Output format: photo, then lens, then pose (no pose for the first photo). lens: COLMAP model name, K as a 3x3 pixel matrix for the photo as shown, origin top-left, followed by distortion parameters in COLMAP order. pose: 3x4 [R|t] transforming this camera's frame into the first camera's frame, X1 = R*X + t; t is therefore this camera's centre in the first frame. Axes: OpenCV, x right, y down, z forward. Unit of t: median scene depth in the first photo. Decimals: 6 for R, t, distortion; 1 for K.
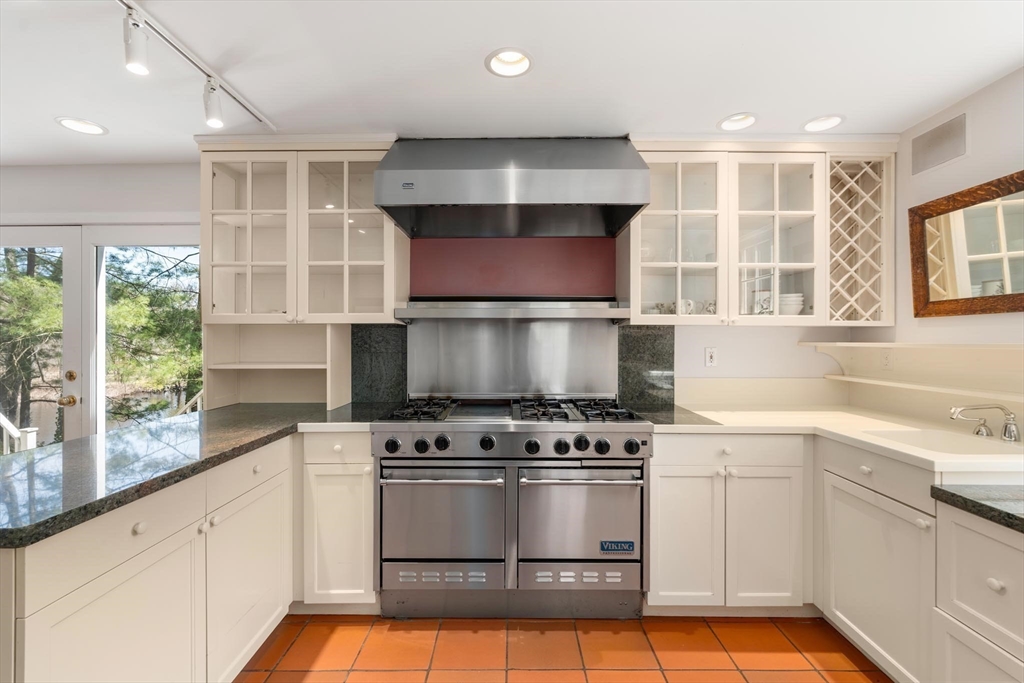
lens RADIAL K [[452.7, 0, 513.3], [0, 452.7, 339.4], [0, 0, 1]] dist [-0.001813, 0.000303]
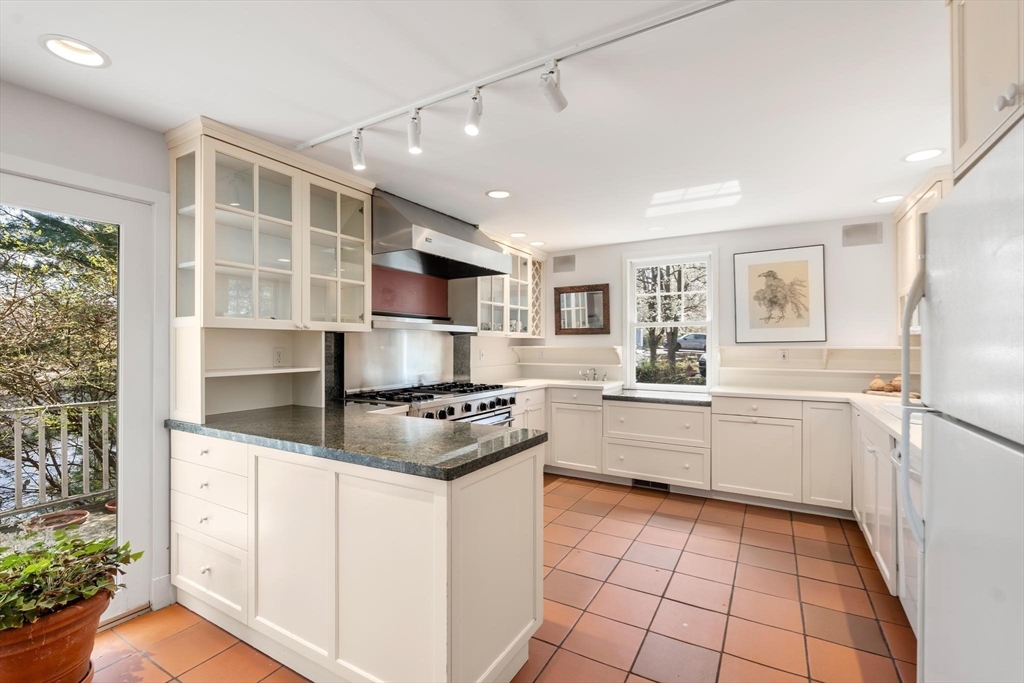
lens RADIAL K [[452.7, 0, 522.4], [0, 452.7, 343.4], [0, 0, 1]] dist [-0.001813, 0.000303]
pose [[0.494156, 0.002110, 0.869371, -1.156987], [-0.004075, 0.999992, -0.000111, -0.004972], [-0.869364, -0.003488, 0.494161, 0.006238]]
